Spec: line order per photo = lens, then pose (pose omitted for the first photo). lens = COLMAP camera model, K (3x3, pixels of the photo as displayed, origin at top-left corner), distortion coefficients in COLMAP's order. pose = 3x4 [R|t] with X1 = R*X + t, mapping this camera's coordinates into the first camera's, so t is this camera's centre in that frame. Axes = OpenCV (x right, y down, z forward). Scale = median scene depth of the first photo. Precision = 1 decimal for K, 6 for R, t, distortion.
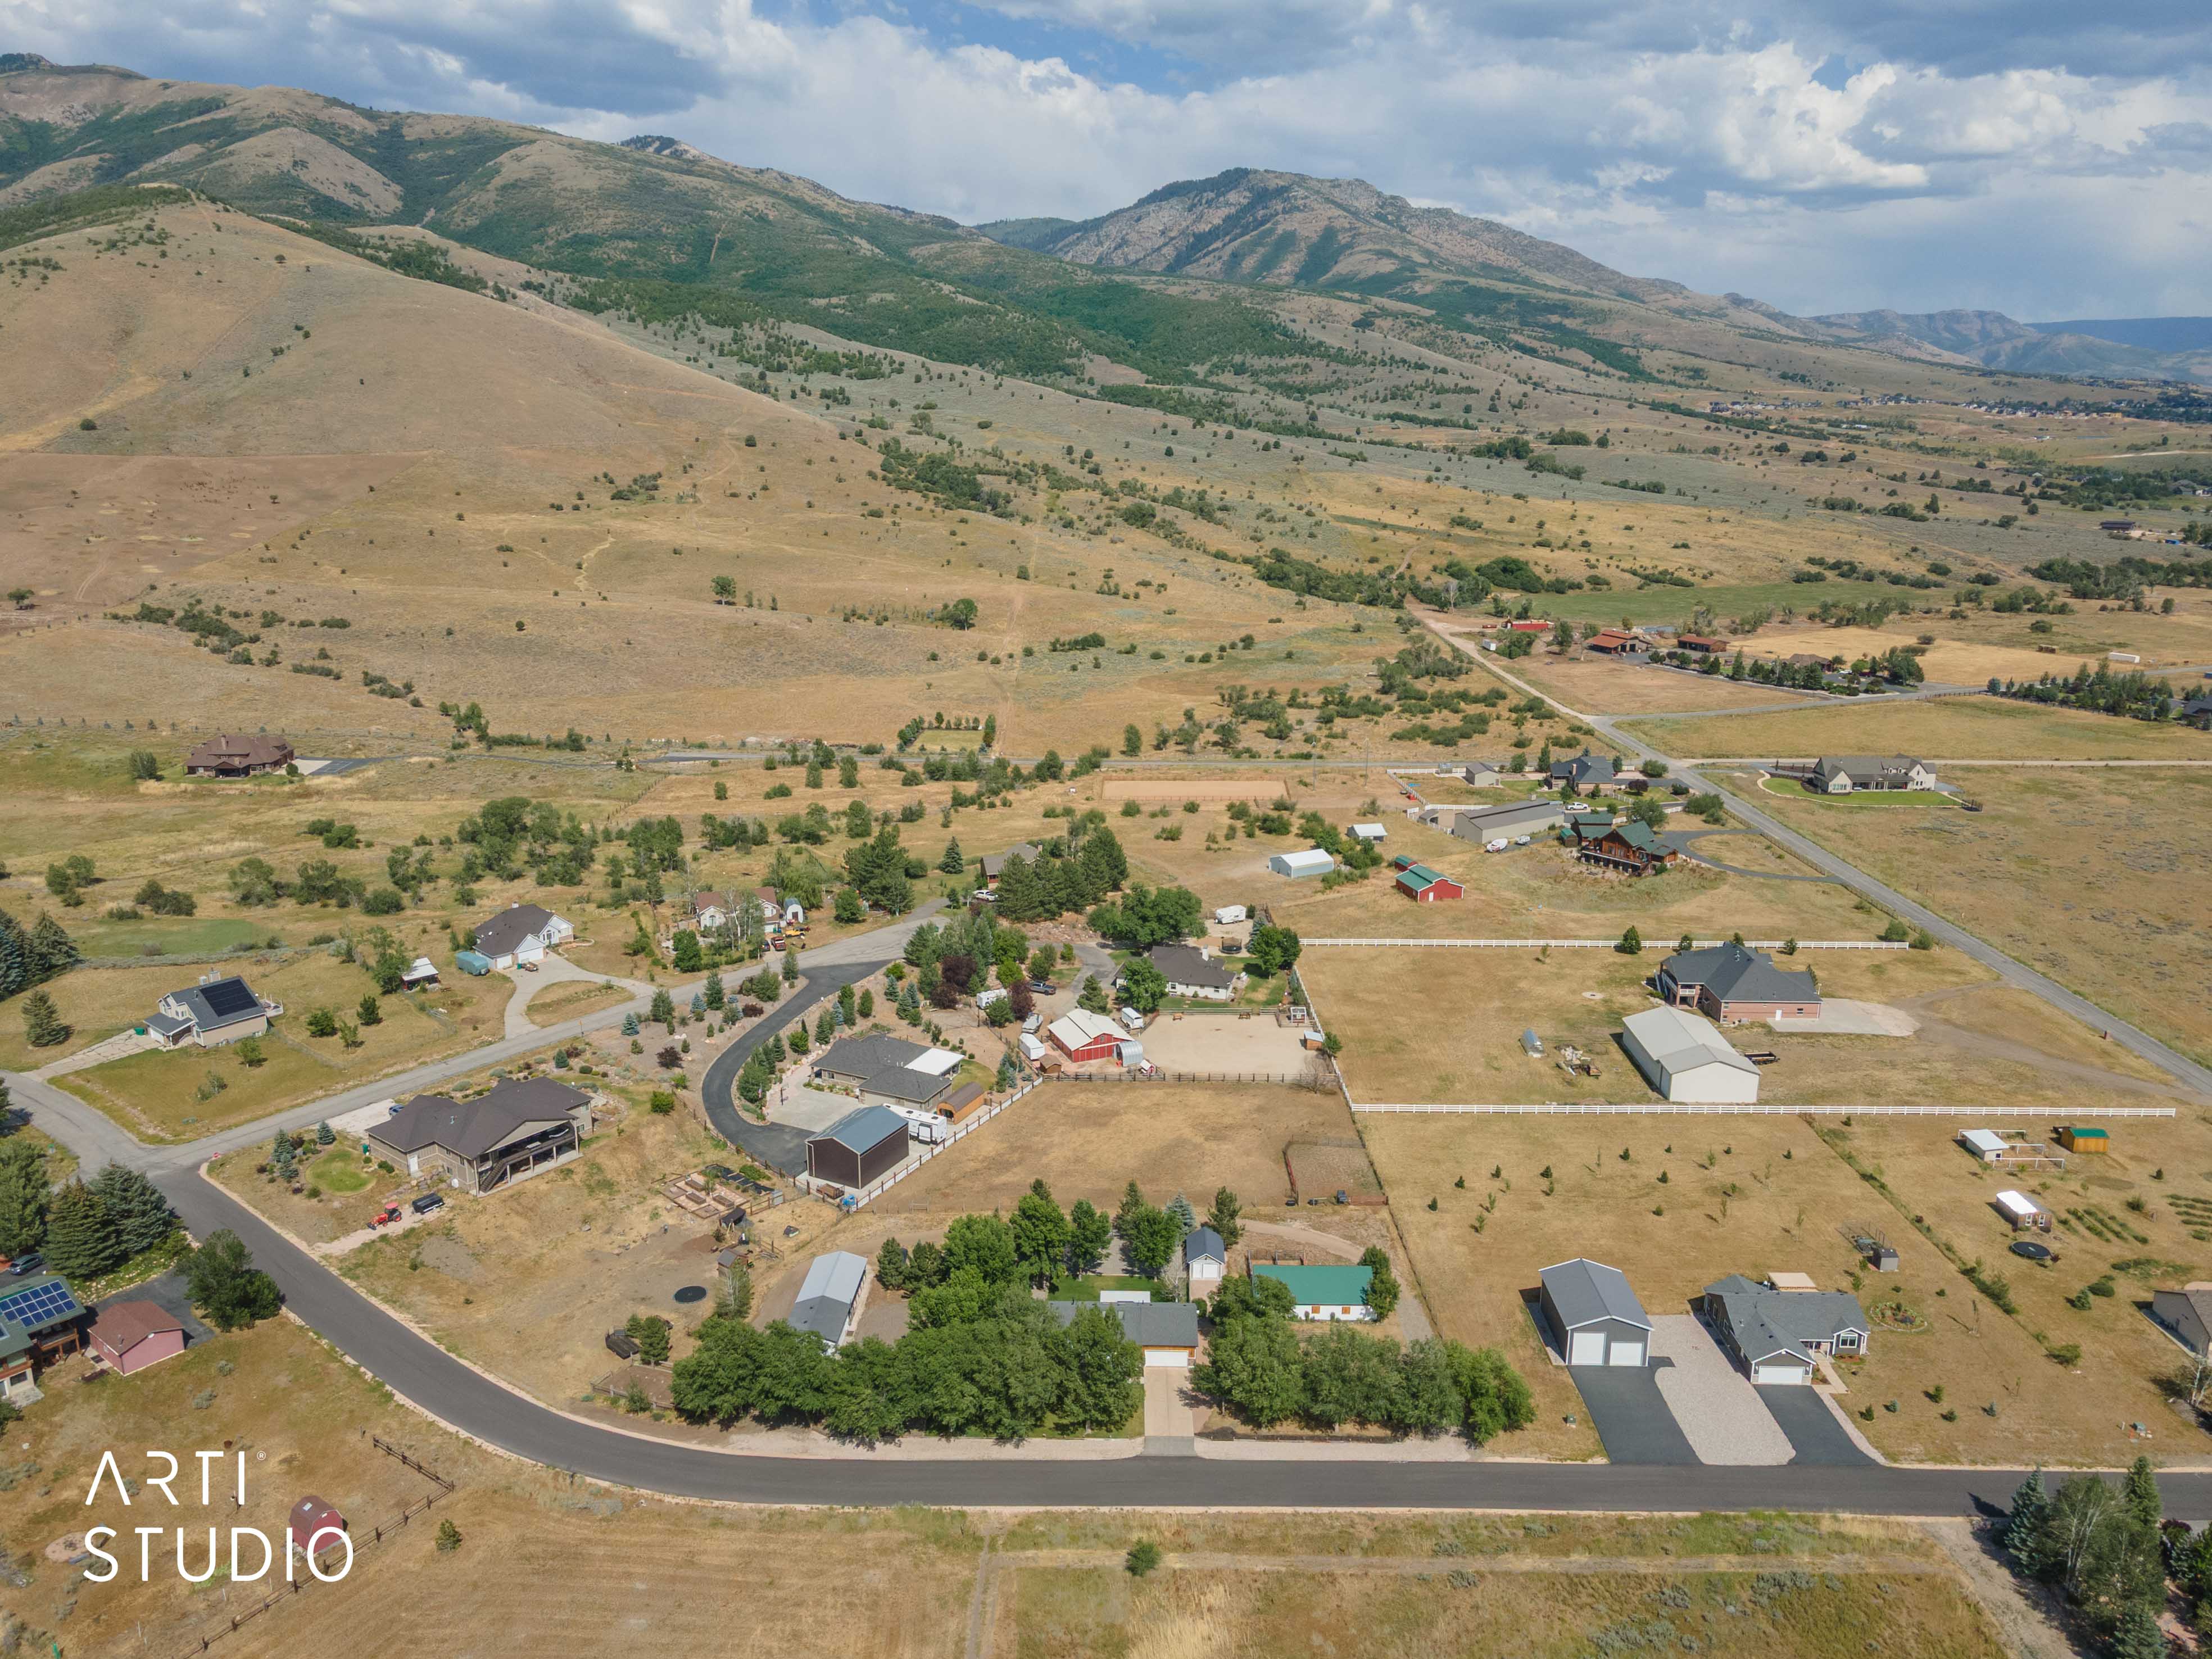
lens RADIAL K [[1638.5, 0, 1071.8], [0, 1638.5, 826.2], [0, 0, 1]] dist [0.053117, -0.008128]
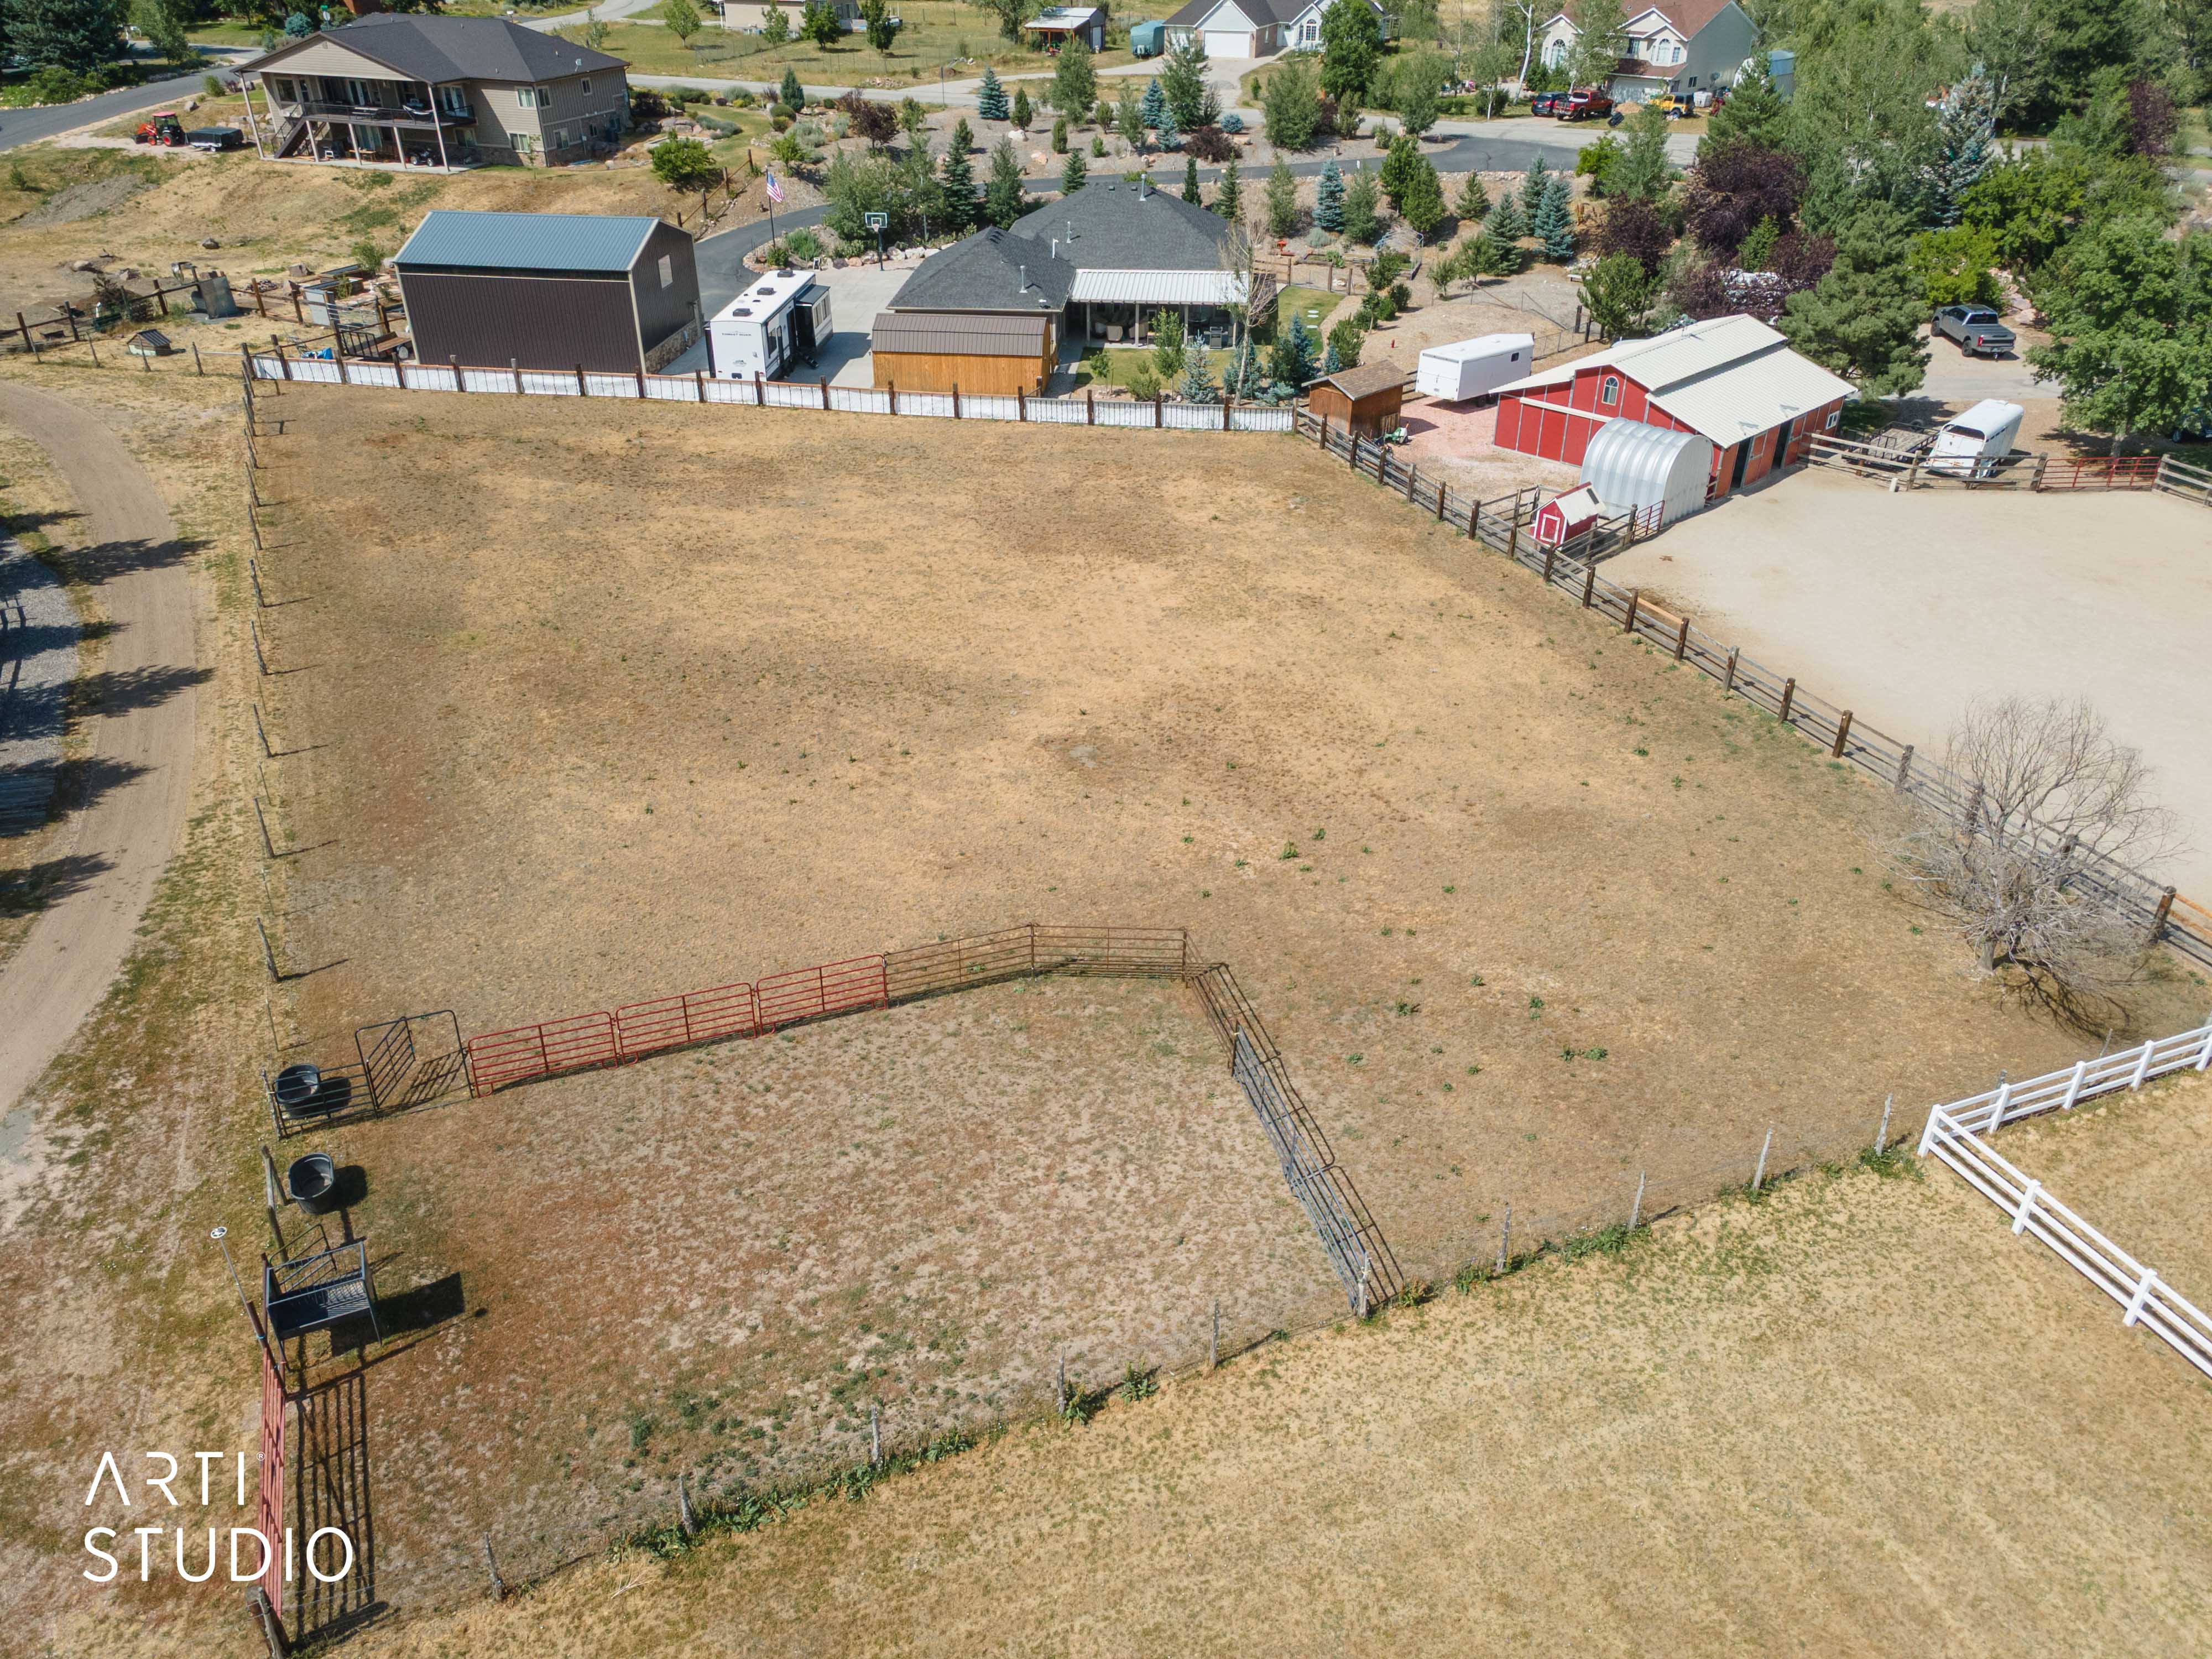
lens RADIAL K [[1596.6, 0, 1079.7], [0, 1596.6, 836.5], [0, 0, 1]] dist [0.041747, 0.000439]
pose [[0.369559, 0.483512, -0.793500, 0.214342], [-0.239815, 0.874653, 0.421273, 0.102586], [0.897728, 0.034608, 0.439190, 0.801783]]
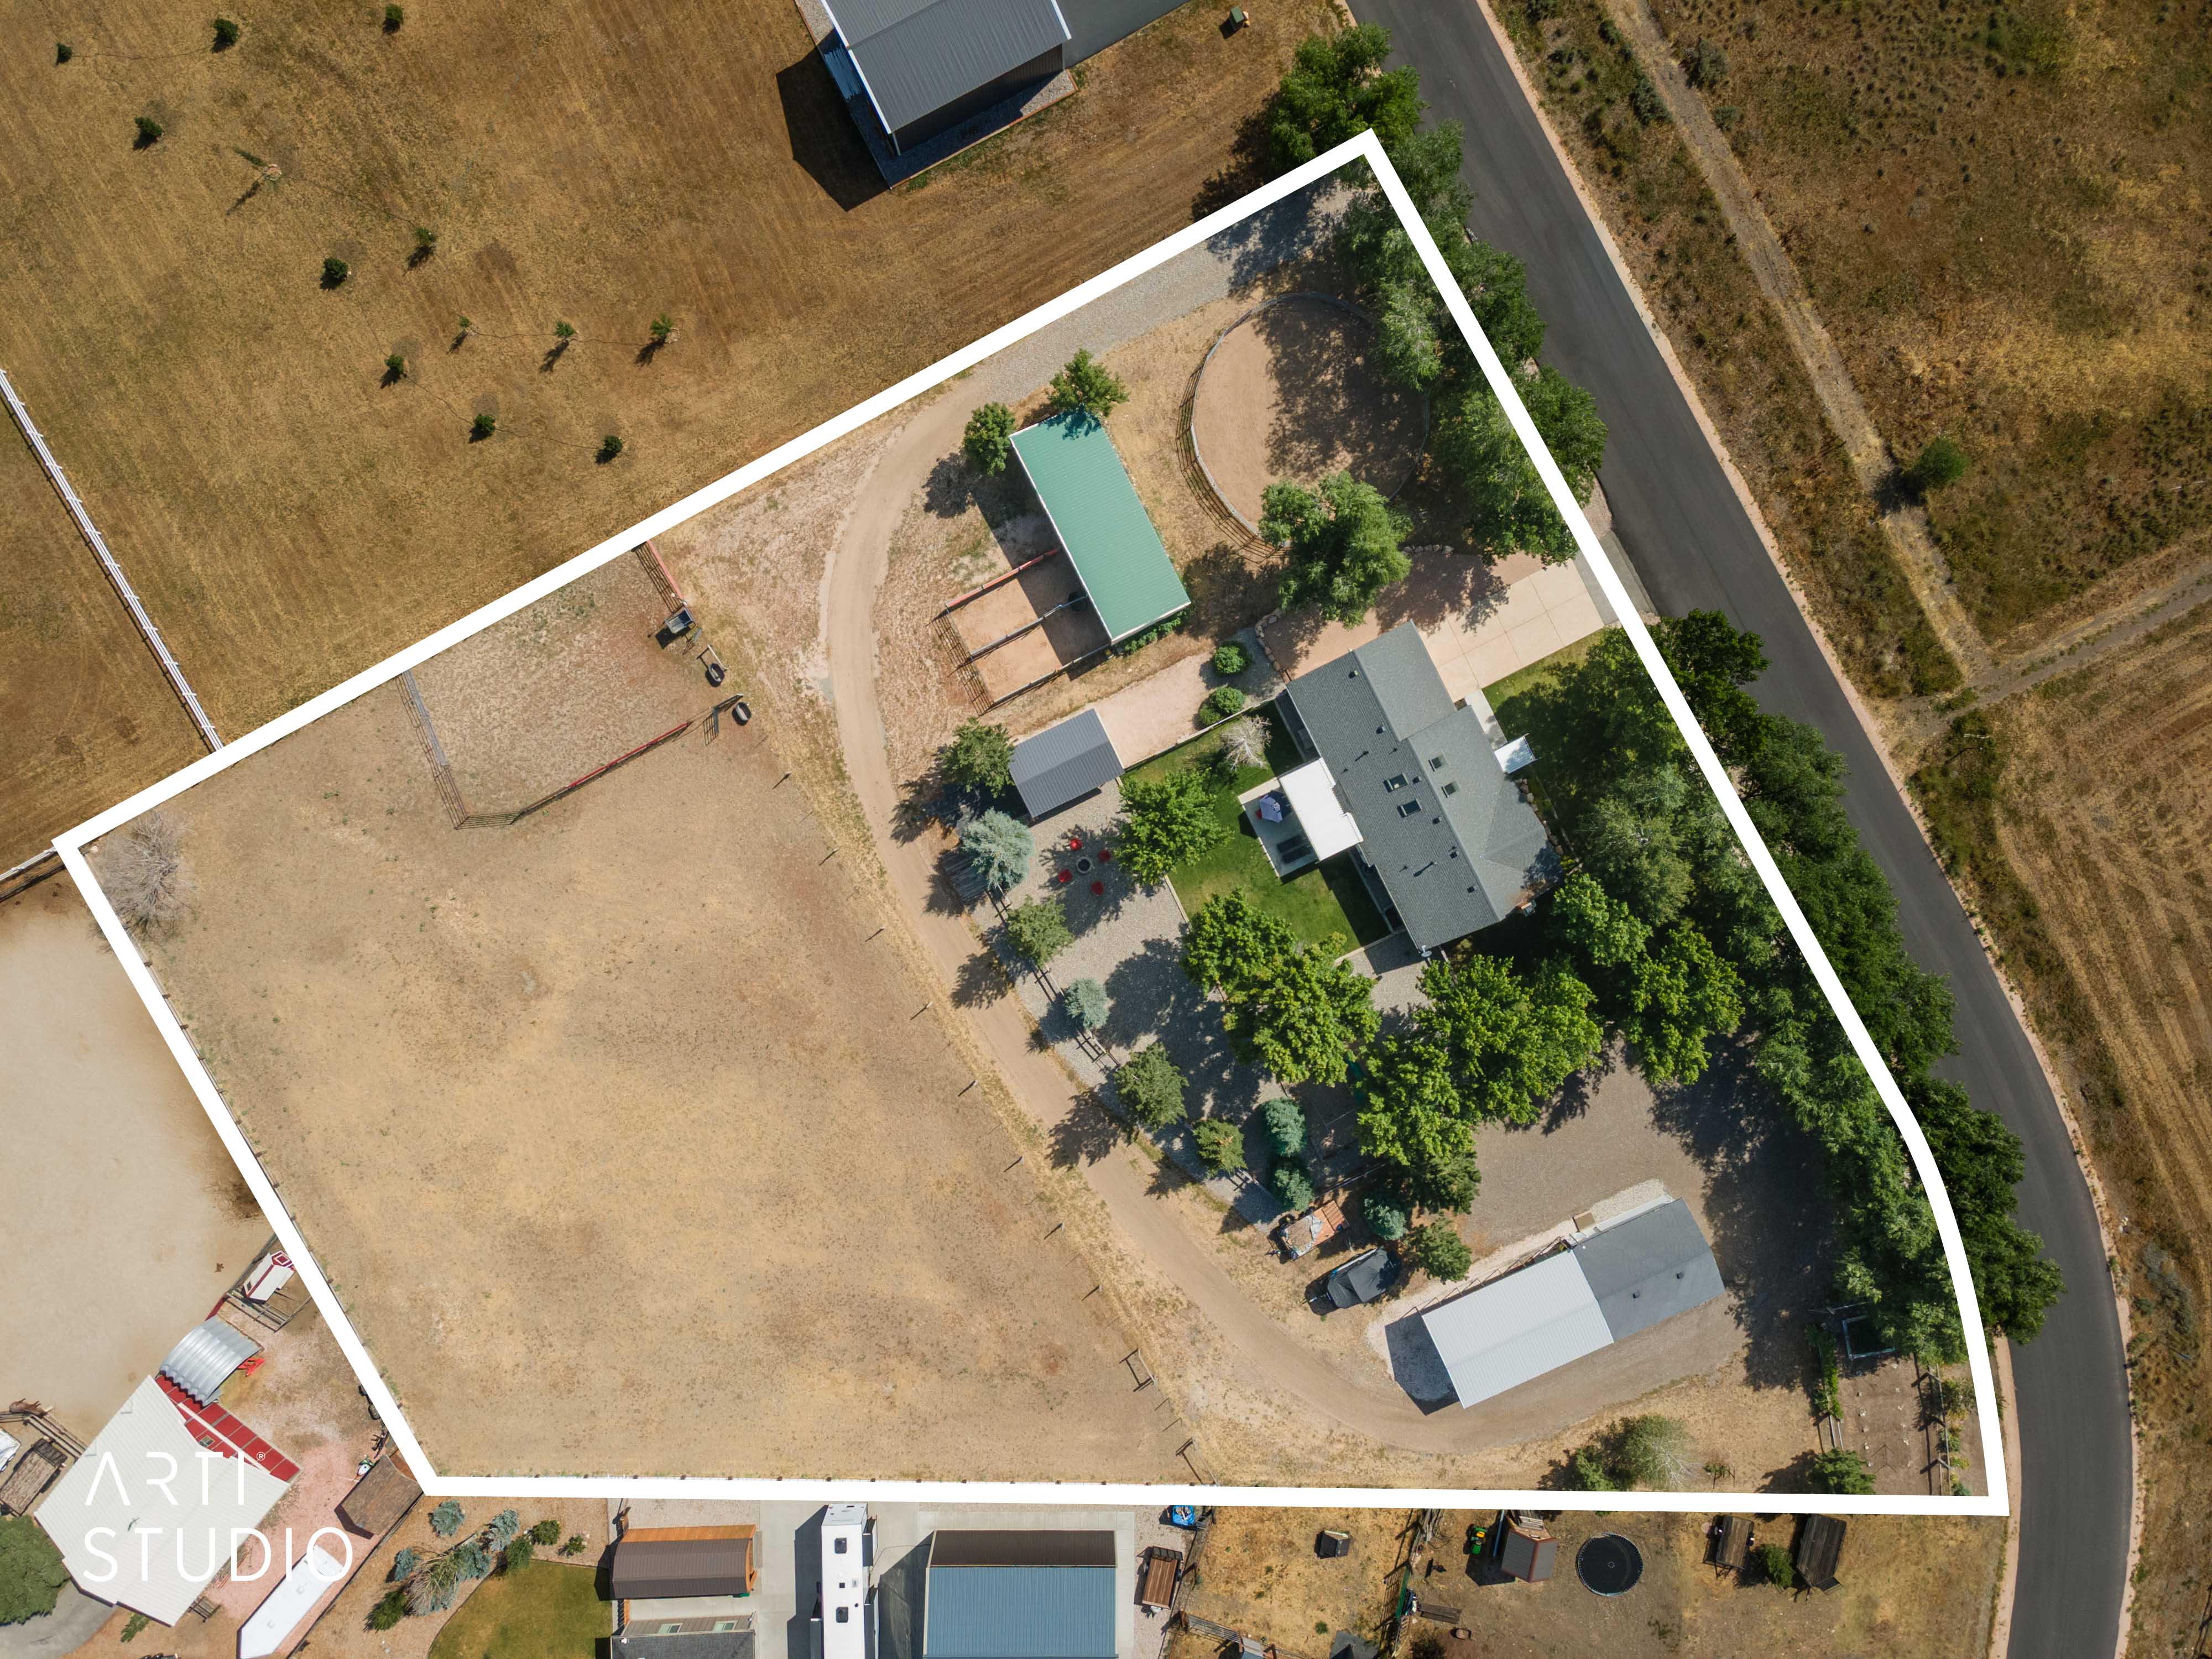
lens RADIAL K [[1586.9, 0, 1106.0], [0, 1586.9, 829.5], [0, 0, 1]] dist [0.043379, 0.005498]
pose [[-0.481455, -0.876181, -0.022523, 0.050174], [0.226644, -0.149280, 0.962470, -0.160402], [-0.846660, 0.458281, 0.270453, 0.642490]]
